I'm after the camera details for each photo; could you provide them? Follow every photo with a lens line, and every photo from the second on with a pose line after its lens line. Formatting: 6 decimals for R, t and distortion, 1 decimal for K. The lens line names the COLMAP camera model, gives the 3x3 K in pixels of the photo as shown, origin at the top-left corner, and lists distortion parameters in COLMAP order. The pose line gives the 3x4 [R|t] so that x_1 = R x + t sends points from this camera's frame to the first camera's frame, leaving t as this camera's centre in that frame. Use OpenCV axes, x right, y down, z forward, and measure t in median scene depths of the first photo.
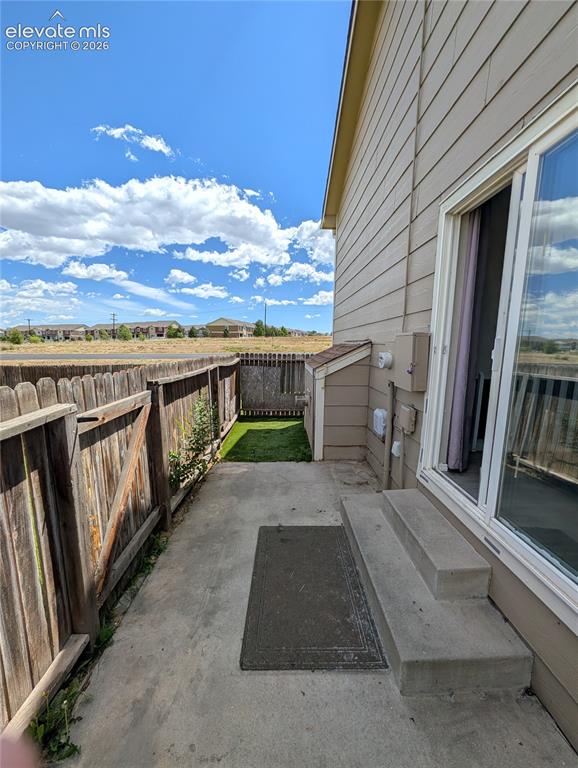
lens RADIAL K [[295.5, 0, 288.4], [0, 295.5, 384.9], [0, 0, 1]] dist [0.001000, 0.000464]
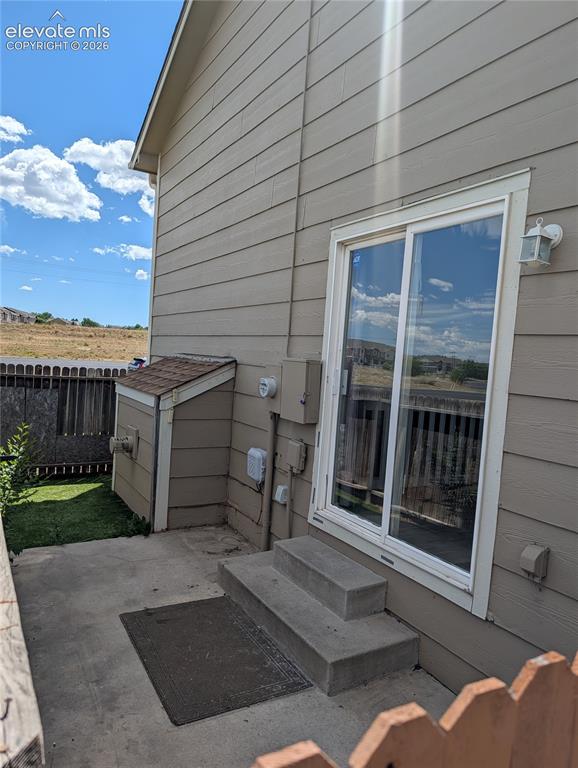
lens RADIAL K [[558.3, 0, 289.0], [0, 558.3, 384.0], [0, 0, 1]] dist [0.038645, -0.001432]
pose [[0.876499, 0.025233, 0.480742, -0.393912], [0.007485, 0.997790, -0.066019, 0.011236], [-0.481346, 0.061463, 0.874373, -0.418840]]
